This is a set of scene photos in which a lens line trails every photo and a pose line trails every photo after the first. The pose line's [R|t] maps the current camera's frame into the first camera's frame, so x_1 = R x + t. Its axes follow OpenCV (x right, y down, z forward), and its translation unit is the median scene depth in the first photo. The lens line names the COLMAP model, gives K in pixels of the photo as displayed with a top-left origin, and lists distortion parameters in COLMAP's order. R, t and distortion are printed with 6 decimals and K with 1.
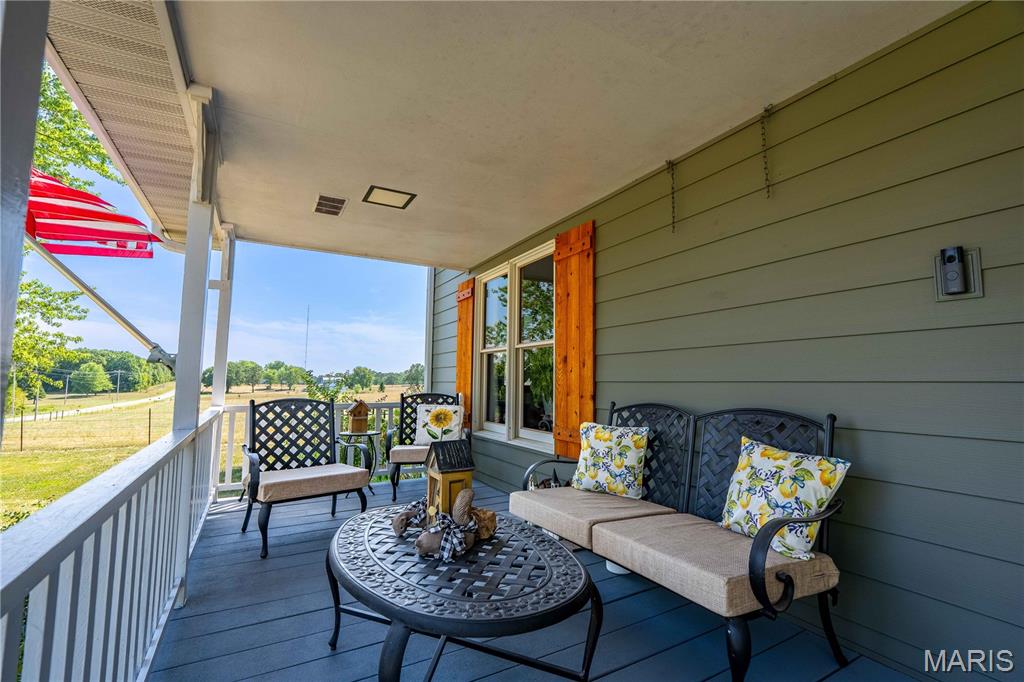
lens RADIAL K [[457.7, 0, 512.0], [0, 457.7, 341.0], [0, 0, 1]] dist [-0.008678, -0.000155]
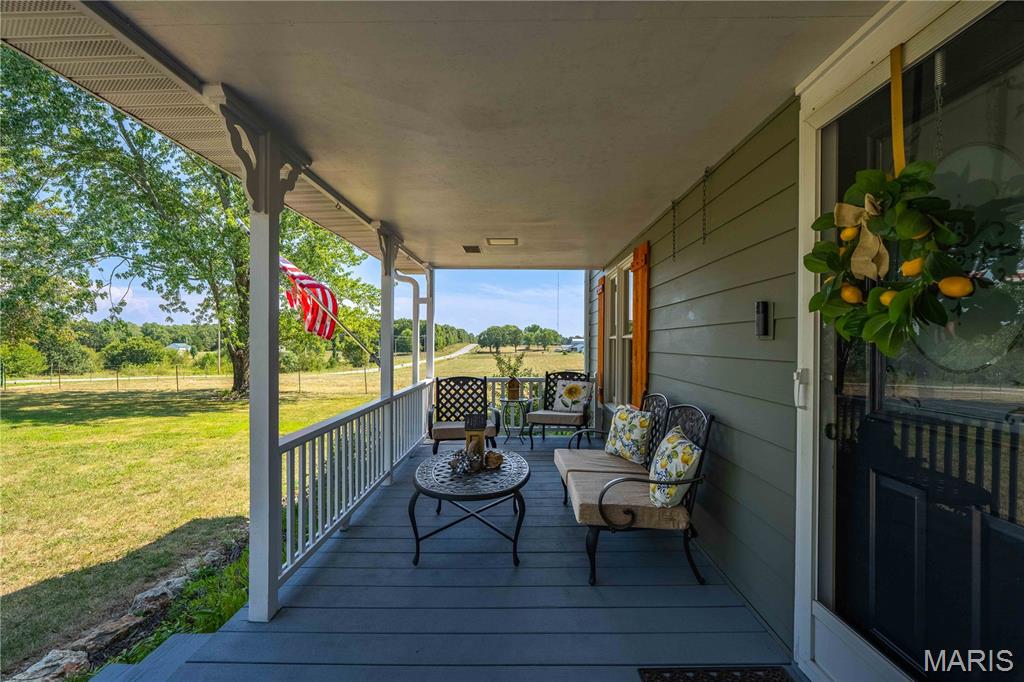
lens RADIAL K [[457.7, 0, 512.0], [0, 457.7, 341.0], [0, 0, 1]] dist [-0.008678, -0.000155]
pose [[0.866371, -0.005823, -0.499367, 0.442839], [0.048581, 0.996172, 0.072670, -0.097858], [0.497032, -0.087219, 0.863338, -0.240348]]
